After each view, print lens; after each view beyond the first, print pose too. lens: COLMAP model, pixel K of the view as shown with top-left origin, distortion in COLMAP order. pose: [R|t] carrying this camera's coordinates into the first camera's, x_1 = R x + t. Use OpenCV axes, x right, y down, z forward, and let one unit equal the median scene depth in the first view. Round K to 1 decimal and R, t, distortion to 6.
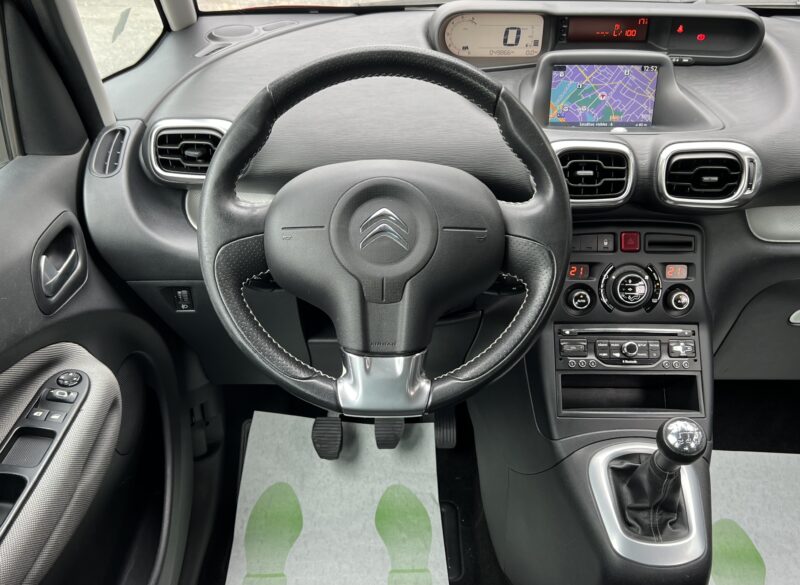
lens RADIAL K [[783.9, 0, 400.0], [0, 783.9, 292.5], [0, 0, 1]] dist [0.021880, -0.011900]
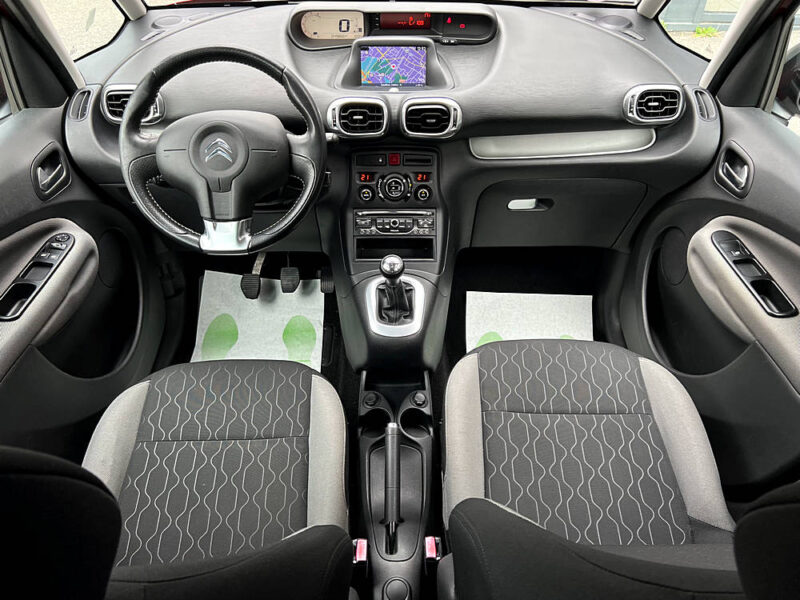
lens RADIAL K [[600.5, 0, 401.5], [0, 600.5, 311.6], [0, 0, 1]] dist [0.055212, -0.079312]
pose [[0.999963, -0.007456, 0.004310, 0.298298], [0.006631, 0.985912, 0.167131, 0.042458], [-0.005495, -0.167097, 0.985925, -0.342361]]
